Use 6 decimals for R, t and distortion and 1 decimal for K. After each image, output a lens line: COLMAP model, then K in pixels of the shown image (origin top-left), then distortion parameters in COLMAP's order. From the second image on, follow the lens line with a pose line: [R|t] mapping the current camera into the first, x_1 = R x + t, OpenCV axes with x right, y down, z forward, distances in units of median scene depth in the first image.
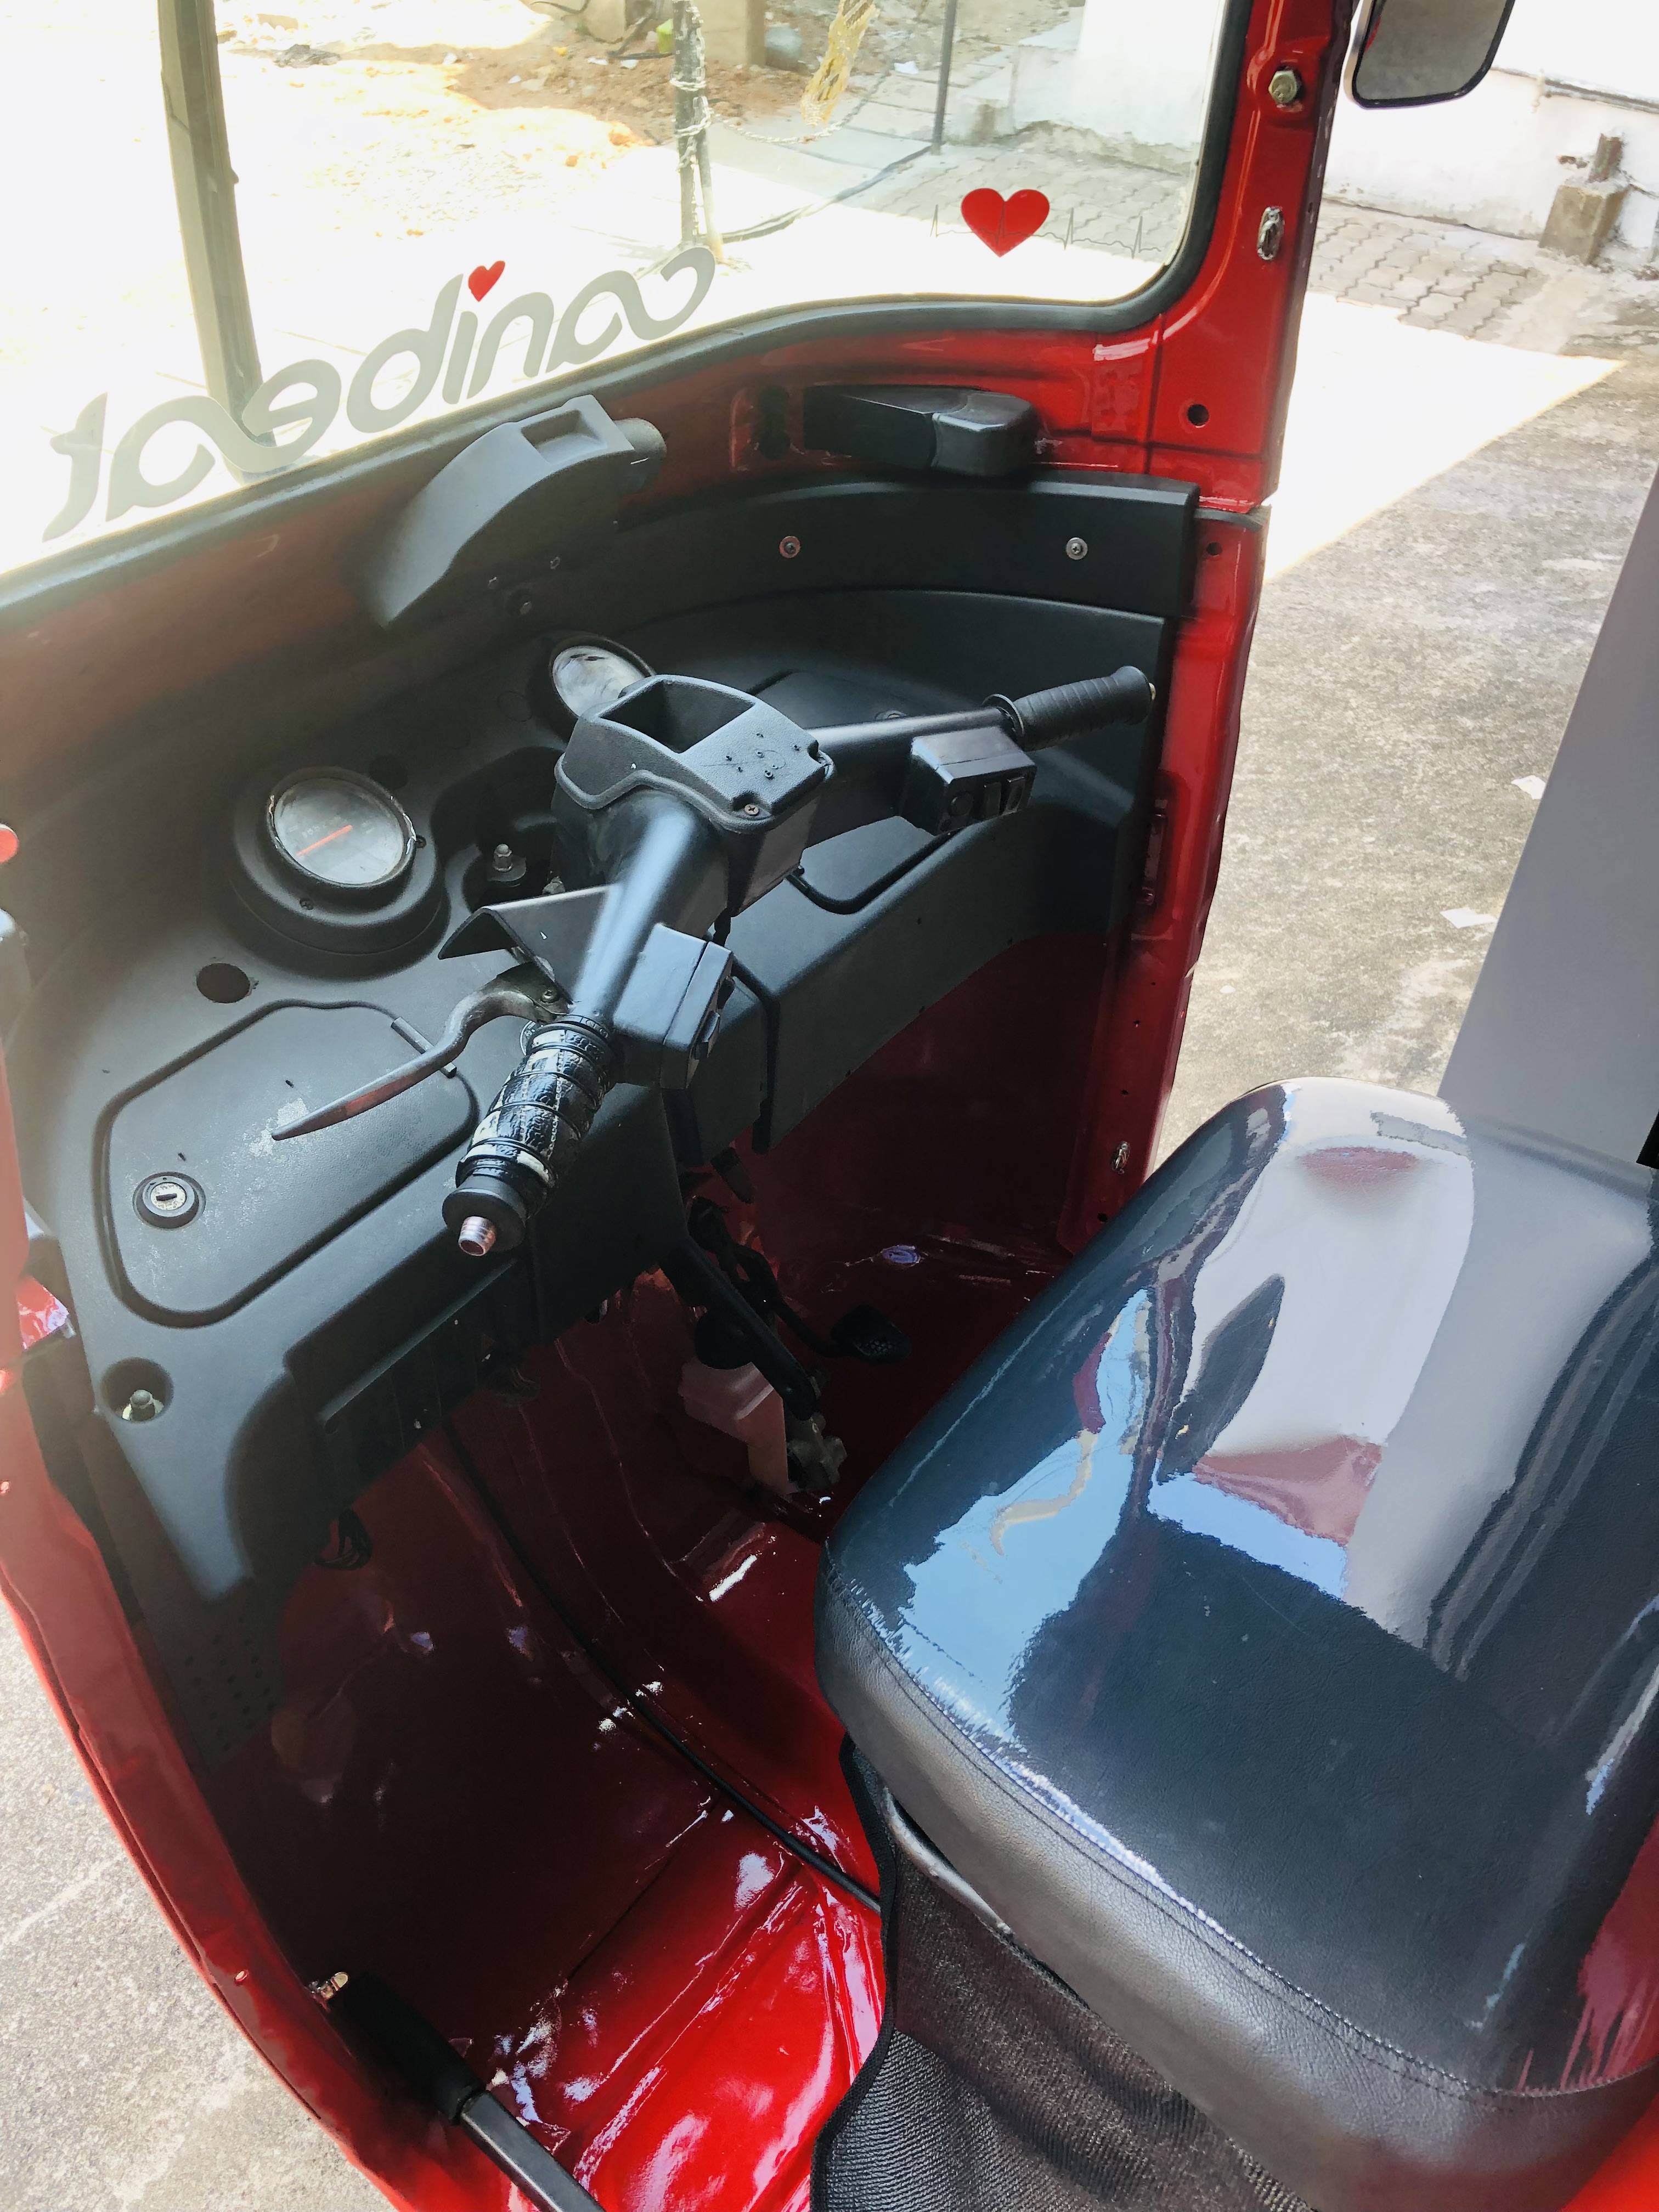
lens RADIAL K [[1789.4, 0, 798.2], [0, 1789.4, 1106.8], [0, 0, 1]] dist [0.000485, -0.000900]
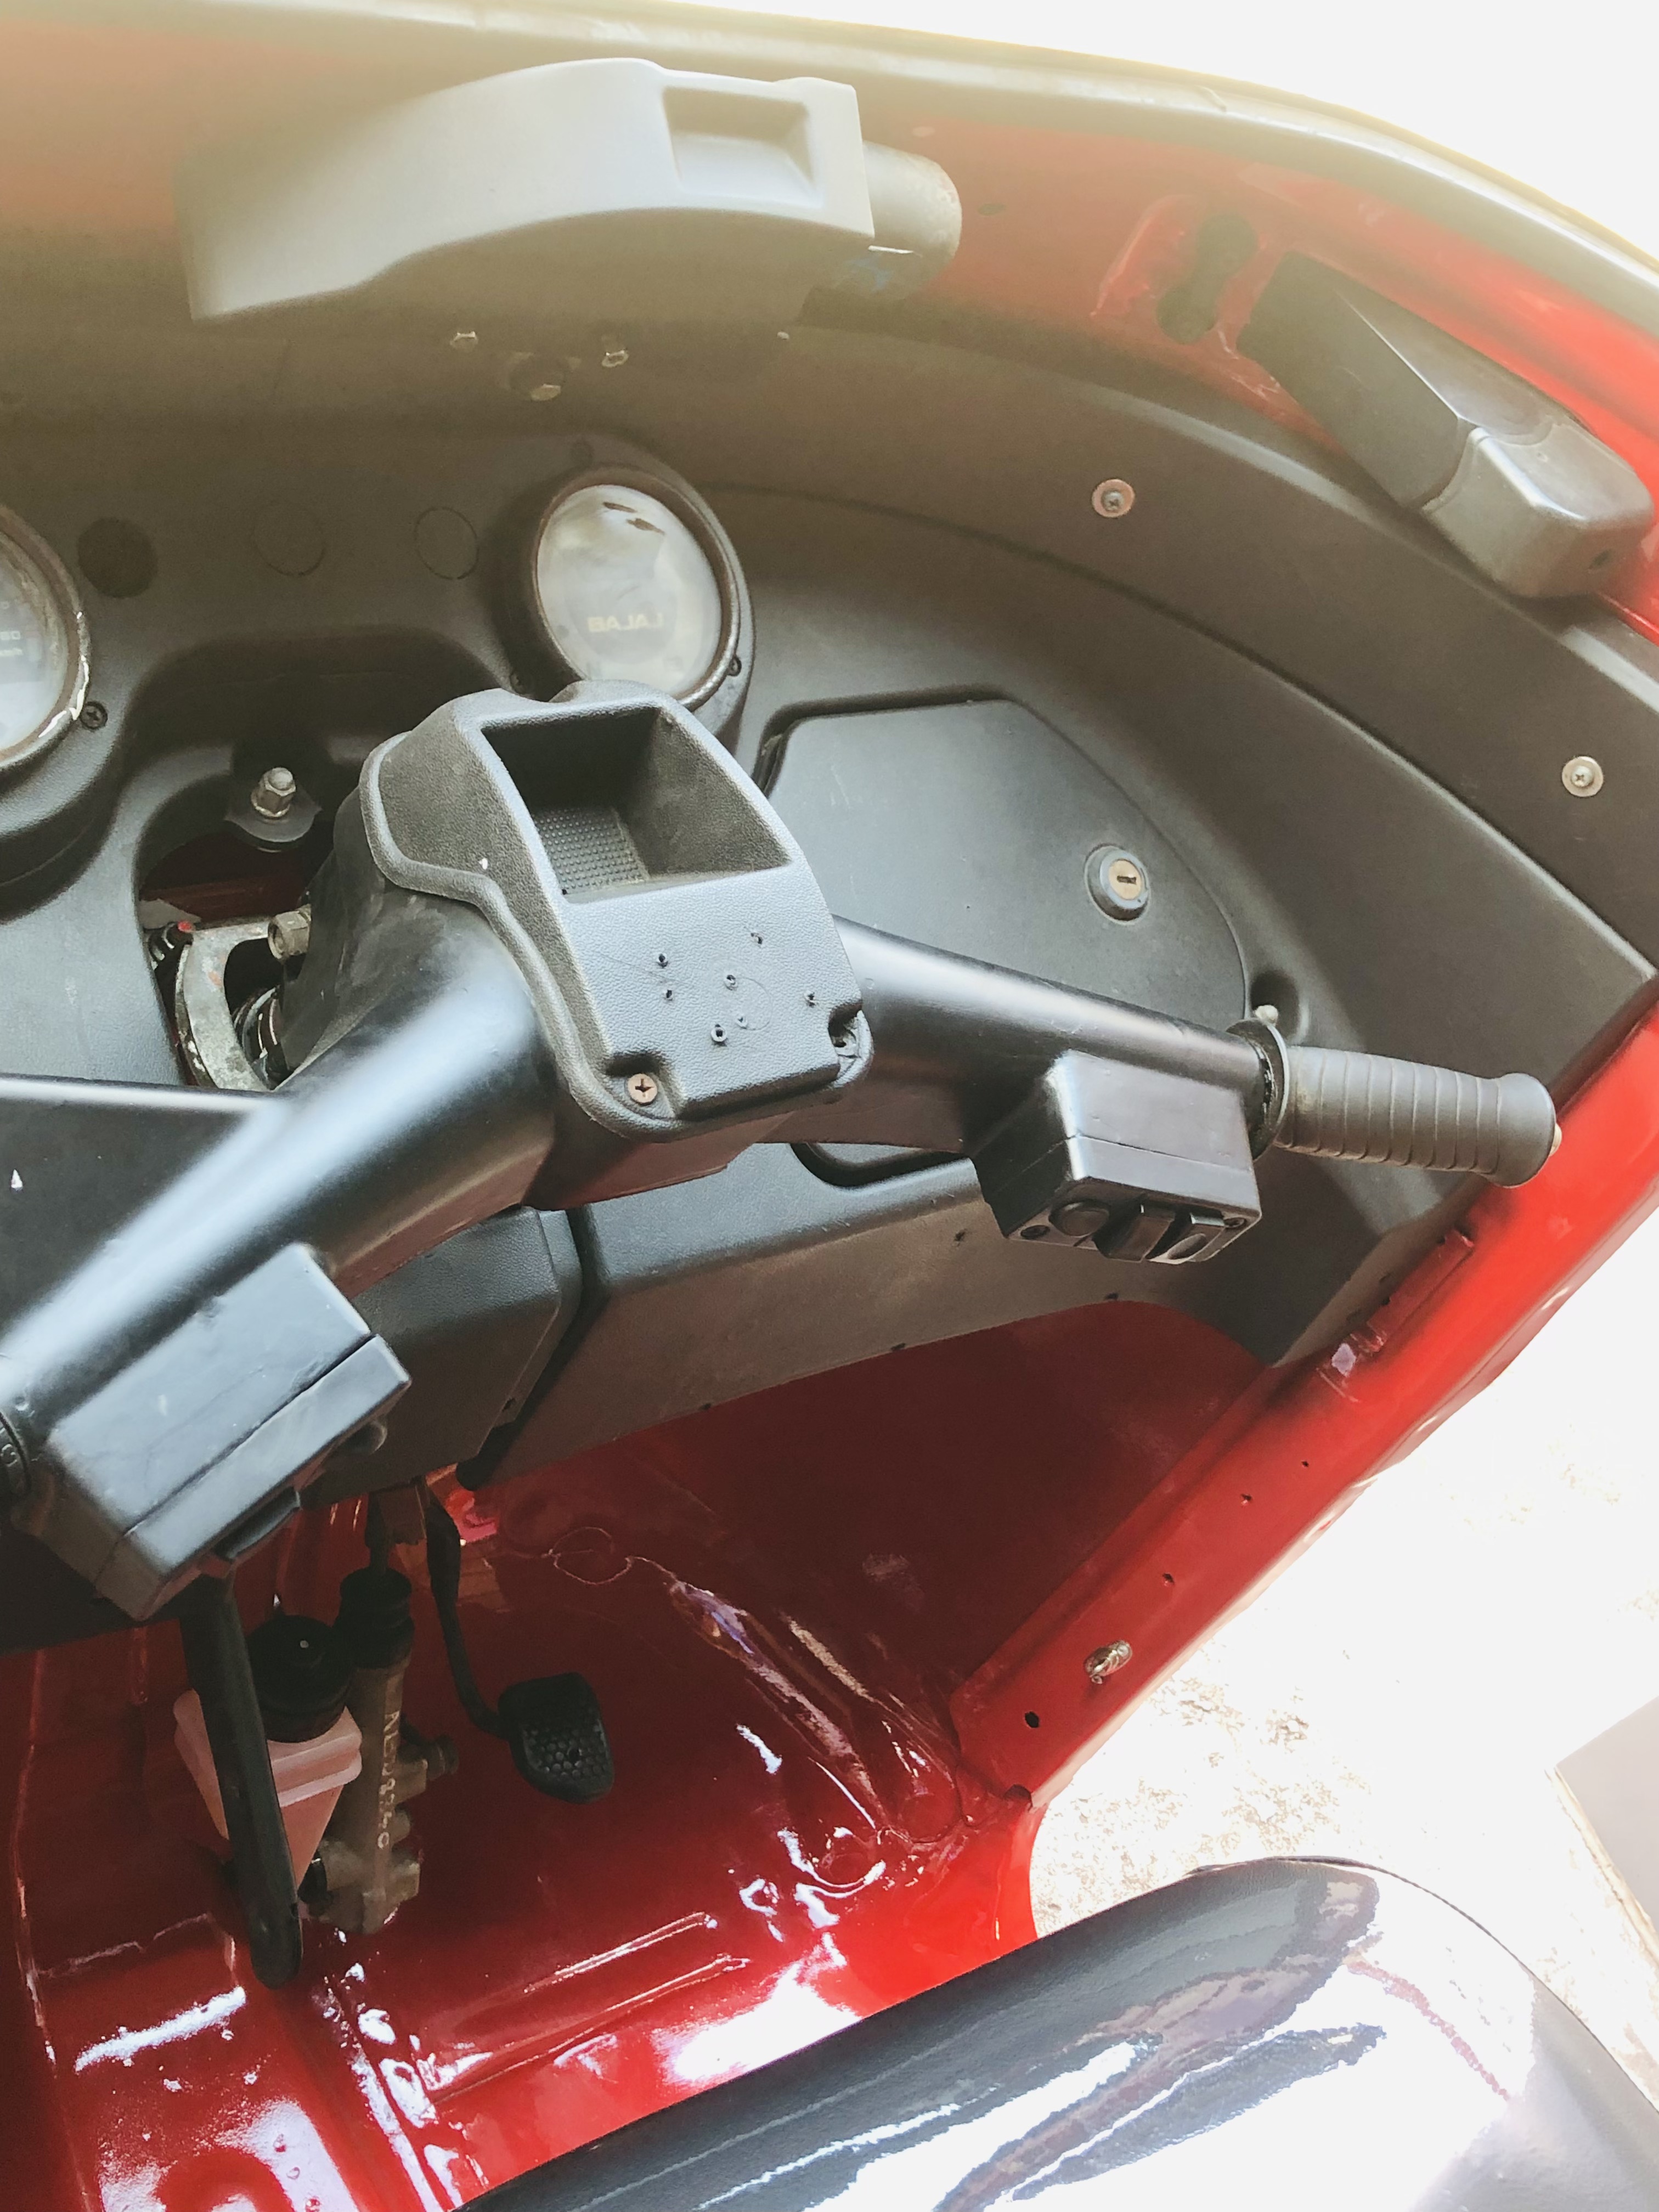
lens RADIAL K [[2478.7, 0, 829.5], [0, 2478.7, 1106.0], [0, 0, 1]] dist [-0.004602, 0.002258]
pose [[0.861581, 0.507599, 0.004650, 0.013346], [-0.506687, 0.859405, 0.068493, -0.207228], [0.030770, -0.061368, 0.997641, 0.325647]]
